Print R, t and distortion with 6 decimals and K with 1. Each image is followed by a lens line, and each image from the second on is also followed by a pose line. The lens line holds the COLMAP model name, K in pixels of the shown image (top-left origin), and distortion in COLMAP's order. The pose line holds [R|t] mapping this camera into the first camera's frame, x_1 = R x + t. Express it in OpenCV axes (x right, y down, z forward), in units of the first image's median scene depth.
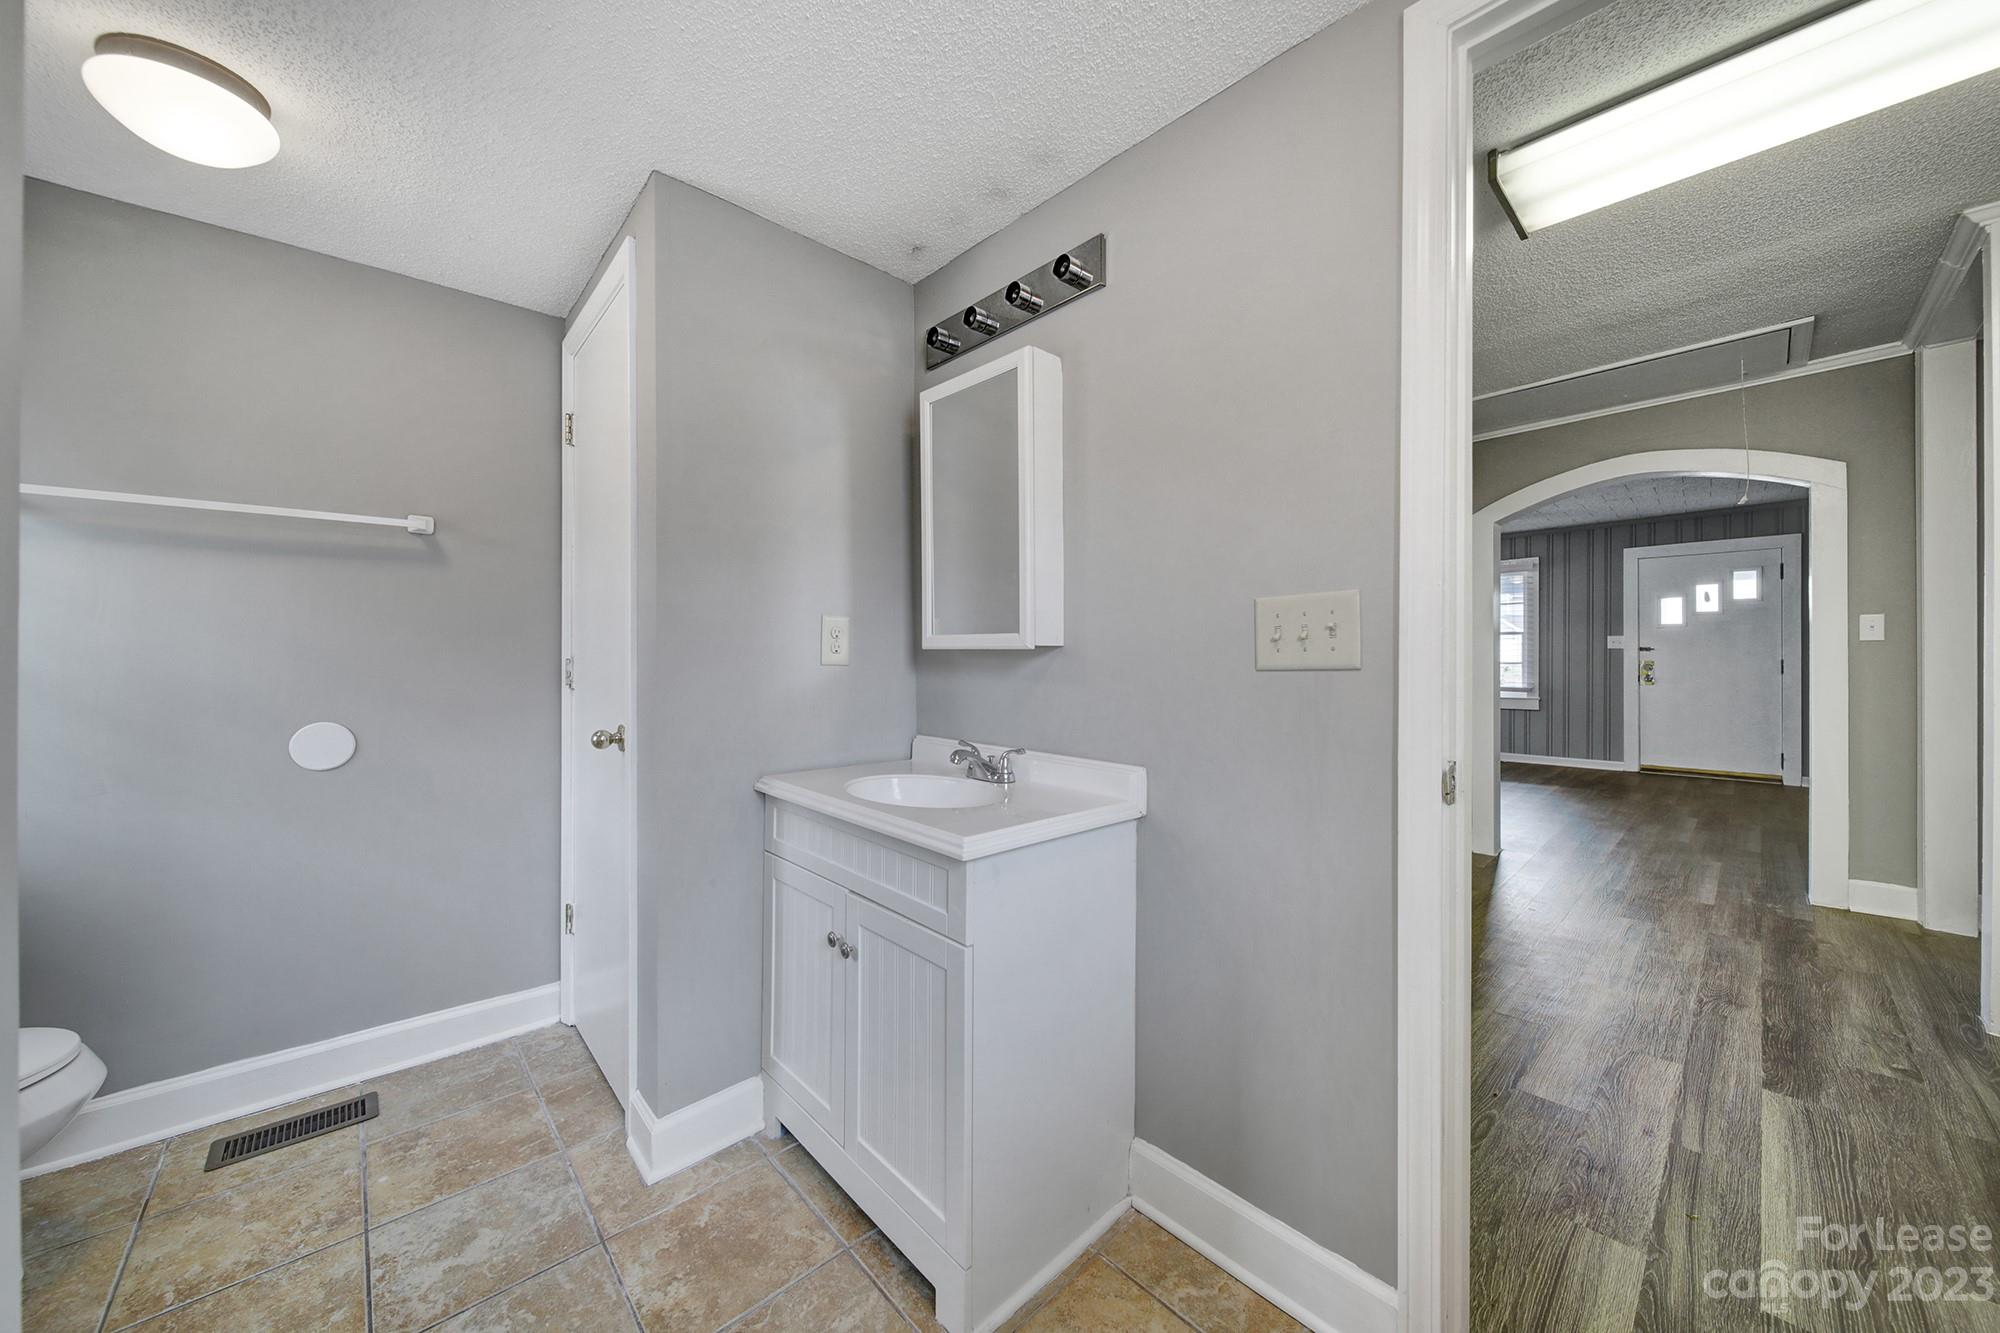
lens RADIAL K [[707.0, 0, 1001.0], [0, 707.0, 659.5], [0, 0, 1]] dist [-0.001180, -0.000048]
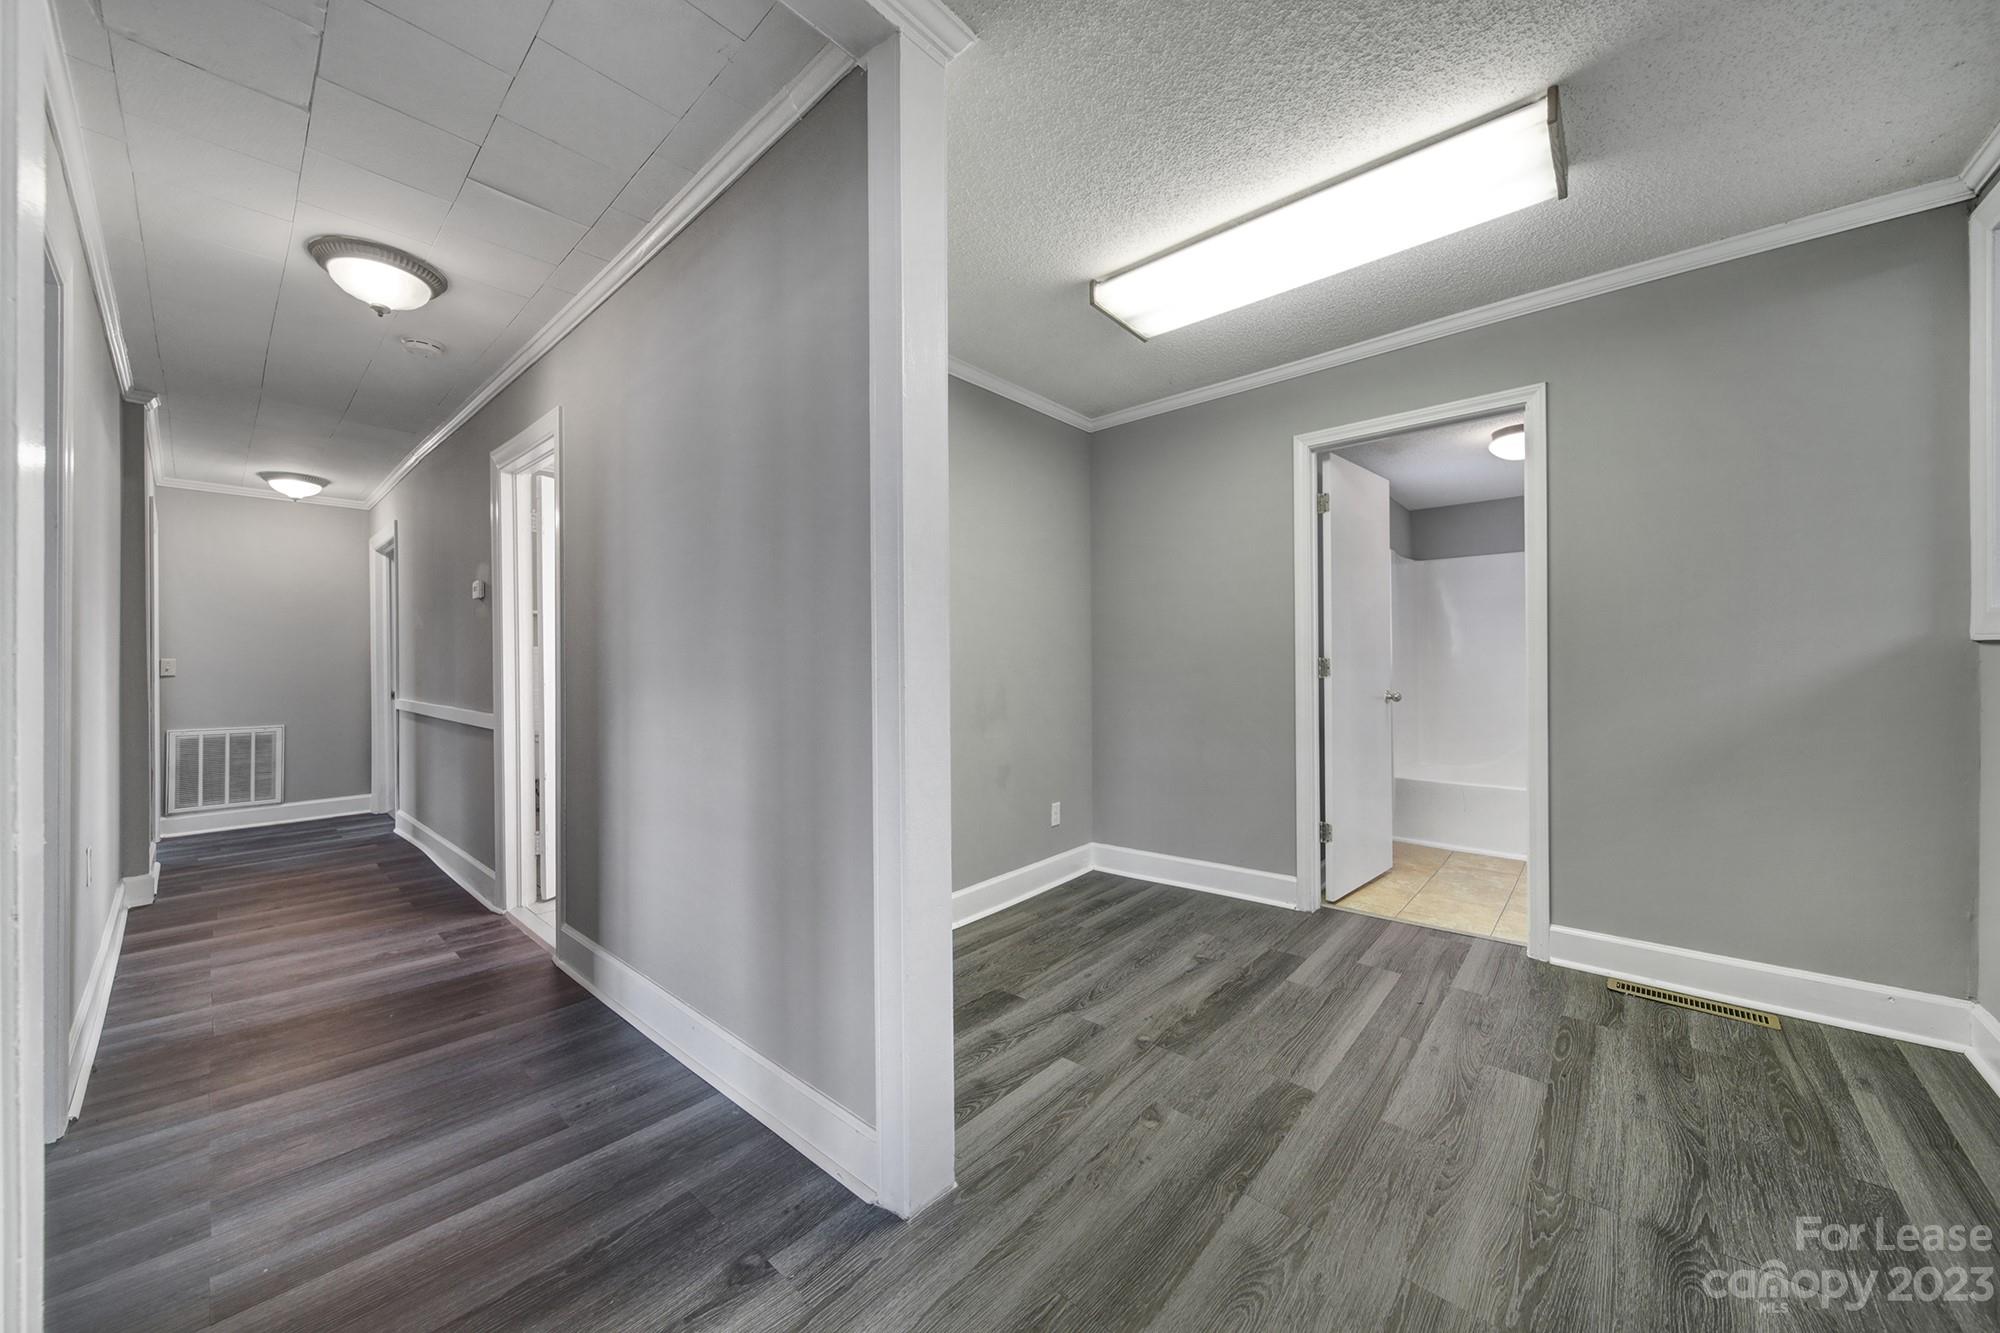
lens RADIAL K [[707.0, 0, 1001.0], [0, 707.0, 664.9], [0, 0, 1]] dist [-0.001180, -0.000048]
pose [[-0.994981, 0.003937, -0.099991, 0.963610], [0.003751, 0.999991, 0.002050, 0.004763], [0.099998, 0.001665, -0.994986, 1.155787]]
